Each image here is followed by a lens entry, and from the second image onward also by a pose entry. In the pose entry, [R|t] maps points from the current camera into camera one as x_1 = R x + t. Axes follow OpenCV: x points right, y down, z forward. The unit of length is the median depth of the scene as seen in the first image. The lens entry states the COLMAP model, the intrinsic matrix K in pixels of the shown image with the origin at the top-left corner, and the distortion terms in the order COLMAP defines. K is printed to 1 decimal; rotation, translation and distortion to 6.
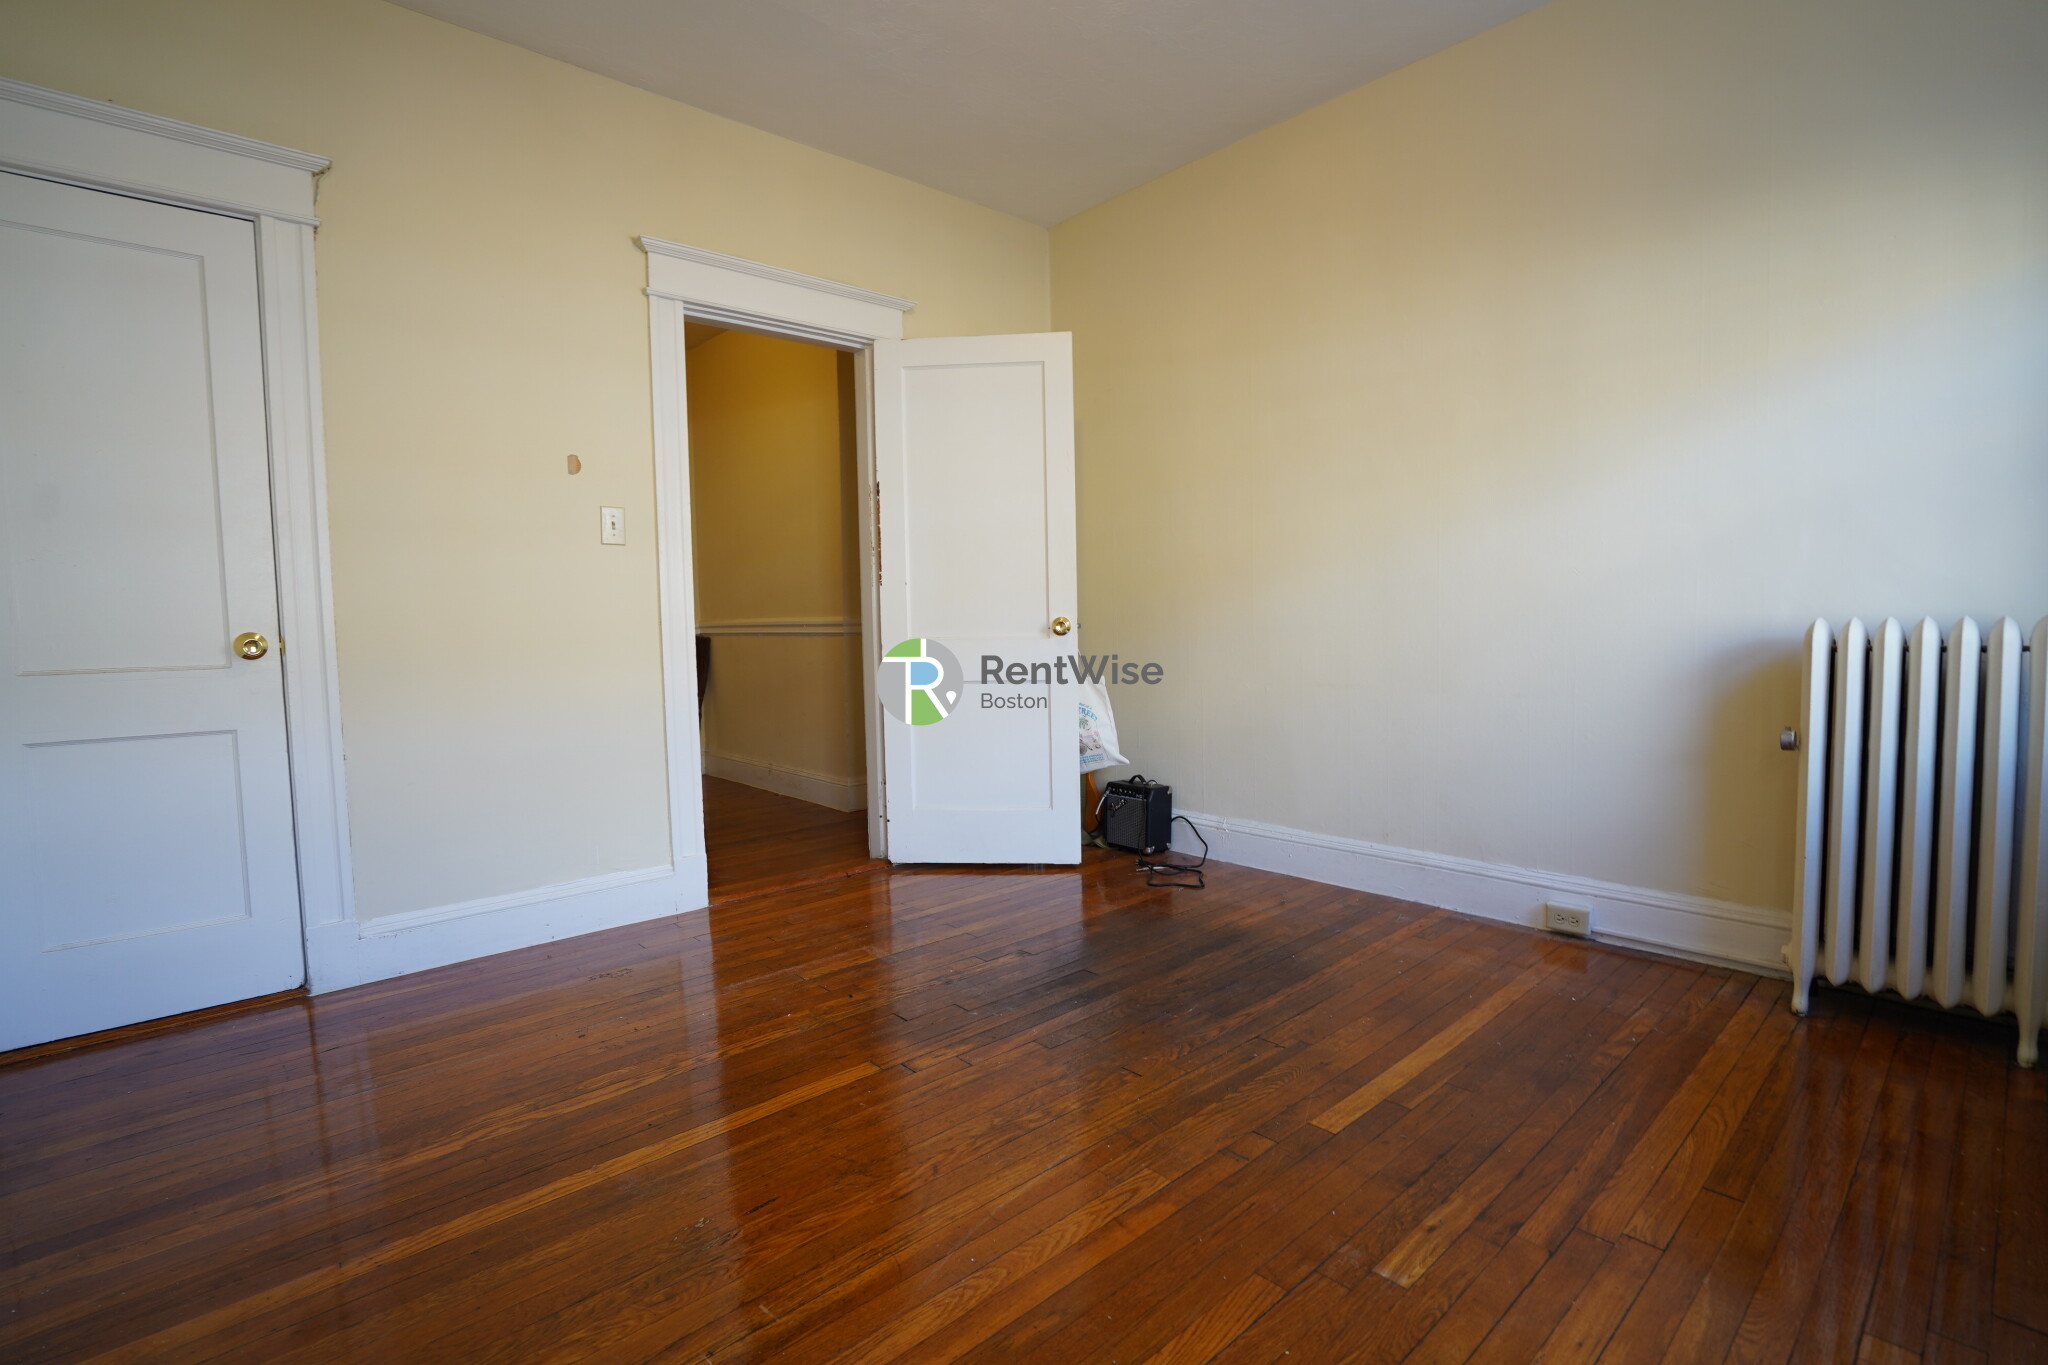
lens RADIAL K [[940.3, 0, 1026.2], [0, 940.3, 682.7], [0, 0, 1]] dist [0.014515, 0.000763]
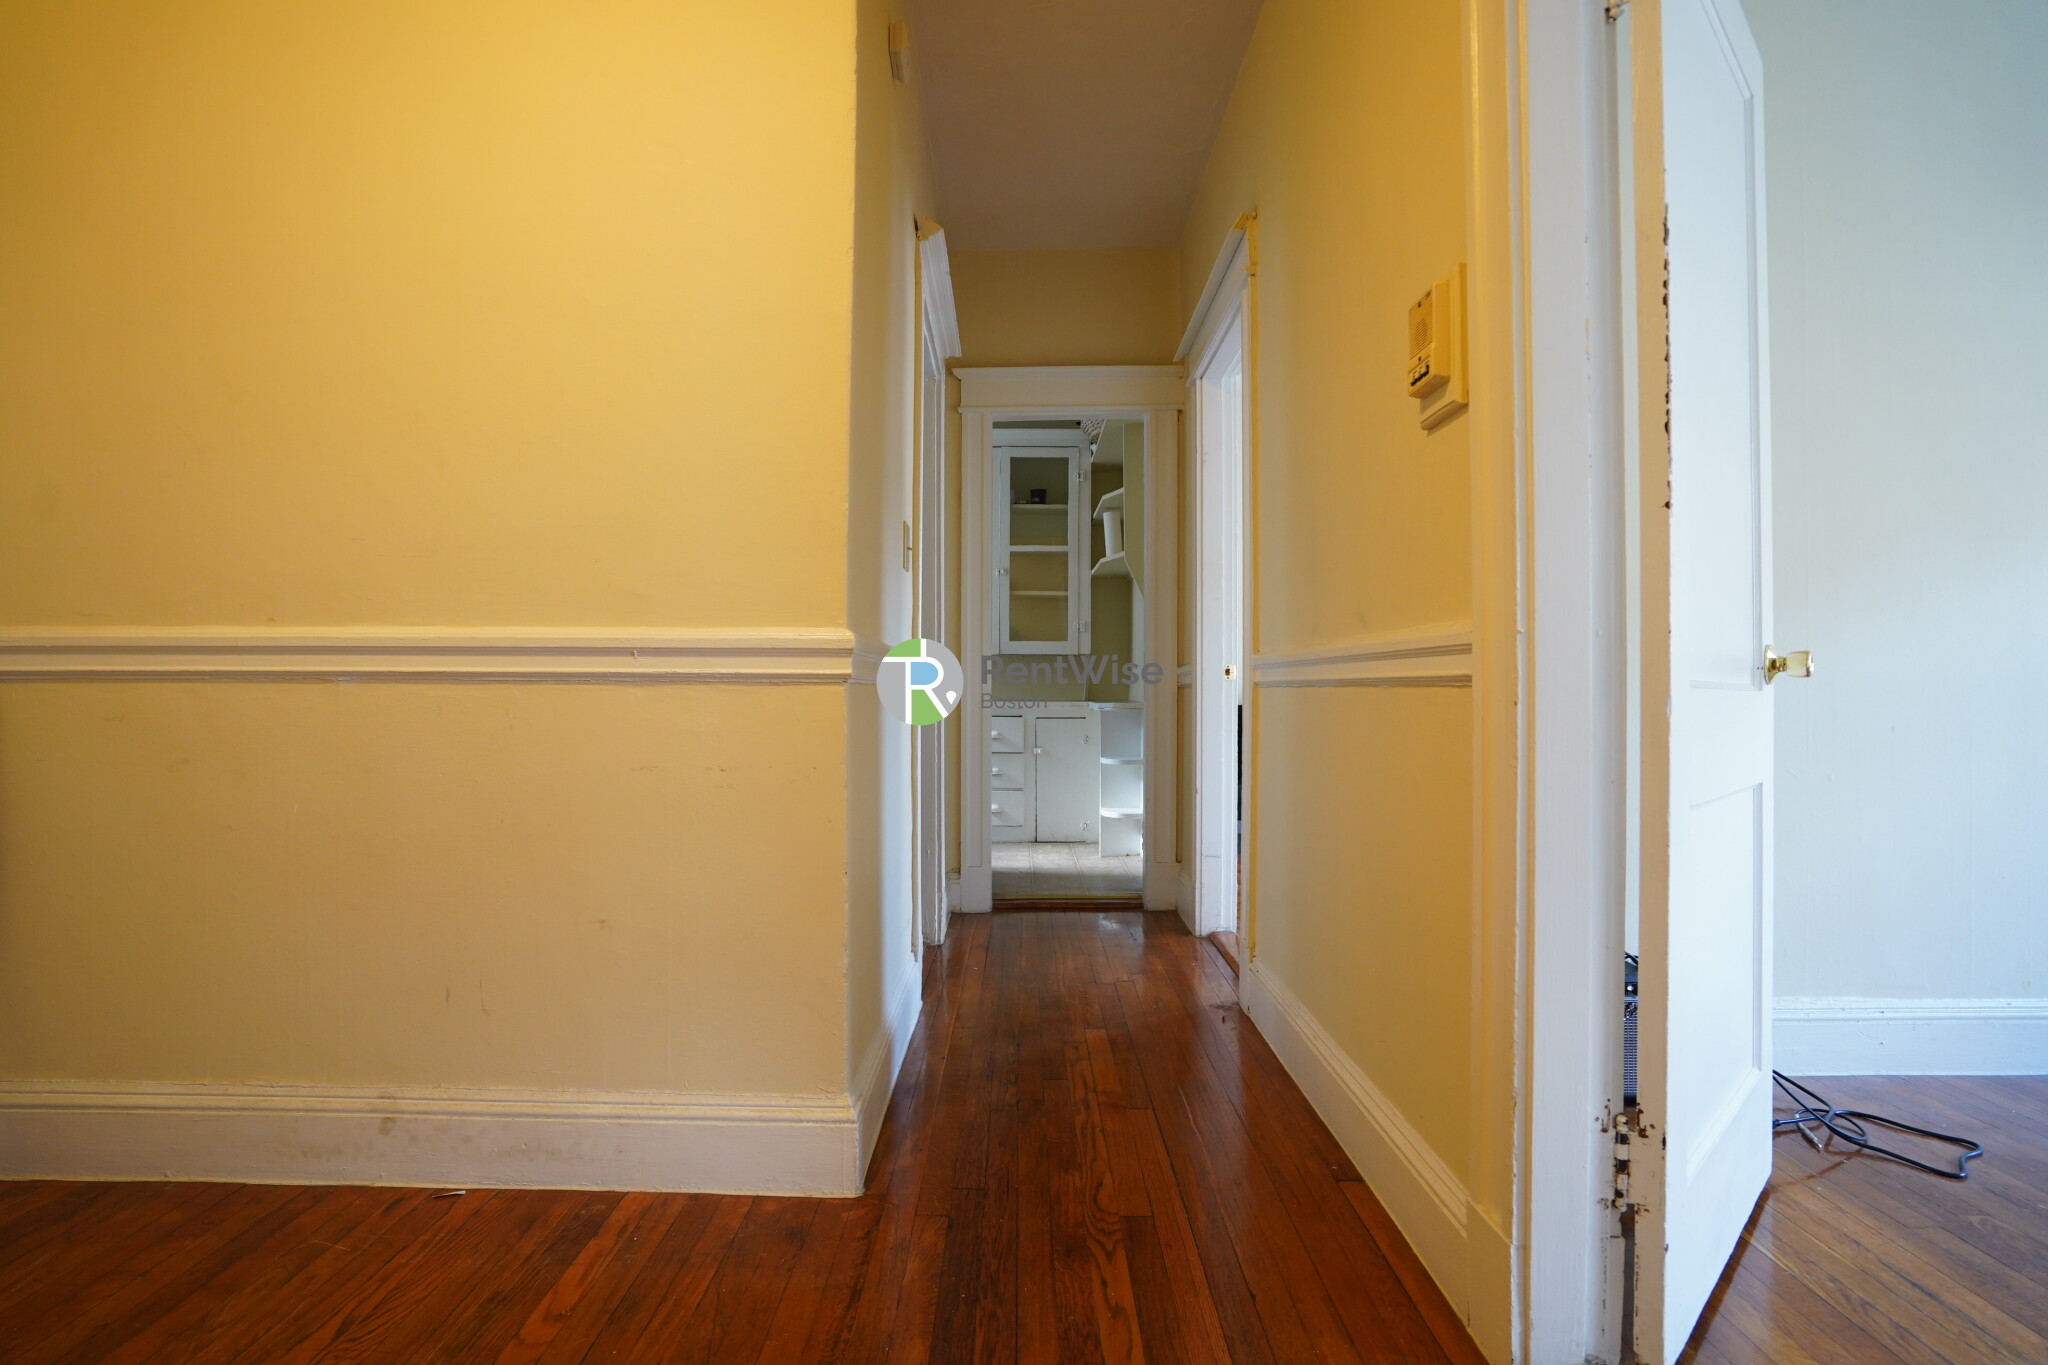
lens RADIAL K [[940.3, 0, 1026.0], [0, 940.3, 683.4], [0, 0, 1]] dist [0.014515, 0.000763]
pose [[0.668054, 0.013045, 0.743998, -0.558443], [0.037619, 0.997976, -0.051277, -0.040440], [-0.743161, 0.062244, 0.666211, 0.980230]]
